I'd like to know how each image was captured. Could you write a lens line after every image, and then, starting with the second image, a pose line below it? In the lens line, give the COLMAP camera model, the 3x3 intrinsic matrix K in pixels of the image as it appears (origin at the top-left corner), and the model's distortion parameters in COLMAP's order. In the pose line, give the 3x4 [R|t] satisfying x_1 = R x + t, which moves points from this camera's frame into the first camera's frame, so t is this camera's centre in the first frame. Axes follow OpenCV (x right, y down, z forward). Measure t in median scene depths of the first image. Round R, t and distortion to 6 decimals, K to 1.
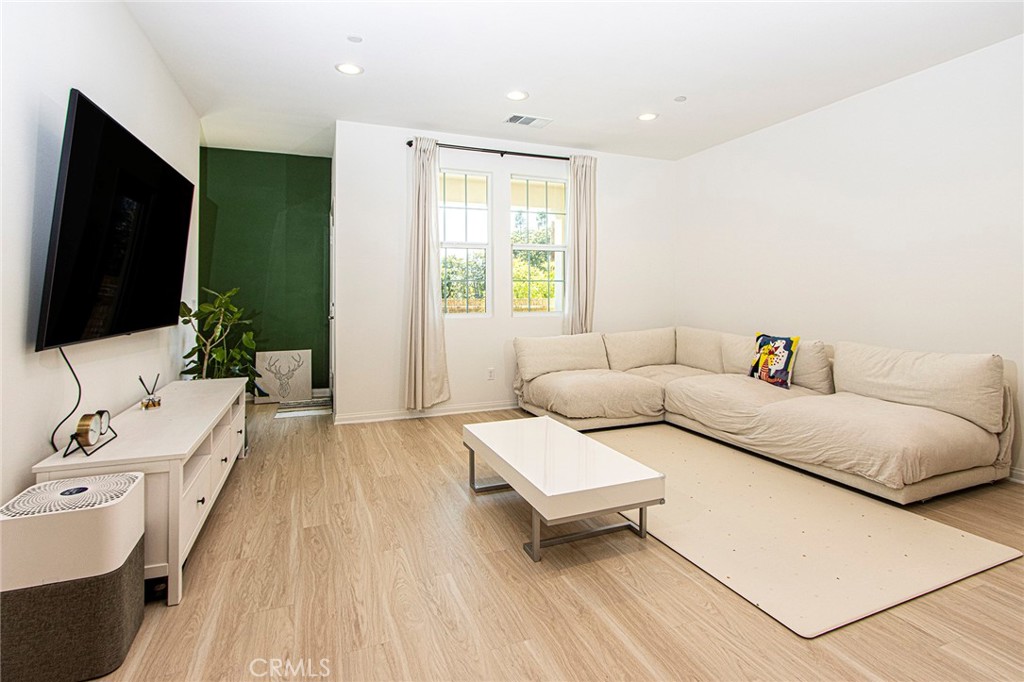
lens RADIAL K [[496.1, 0, 512.6], [0, 496.1, 289.2], [0, 0, 1]] dist [-0.016647, -0.000248]
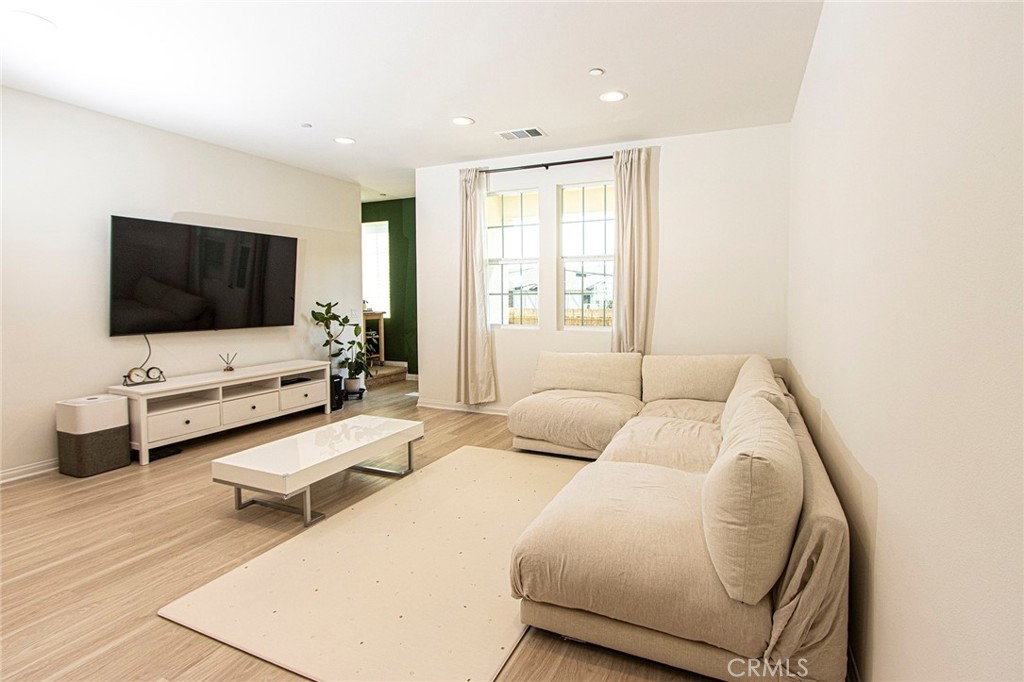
lens RADIAL K [[491.8, 0, 534.3], [0, 491.8, 317.4], [0, 0, 1]] dist [-0.013345, 0.000120]
pose [[0.708093, 0.033042, -0.705345, 0.904446], [0.006026, 0.998585, 0.052829, -0.029970], [0.706093, -0.041658, 0.706892, 0.365864]]
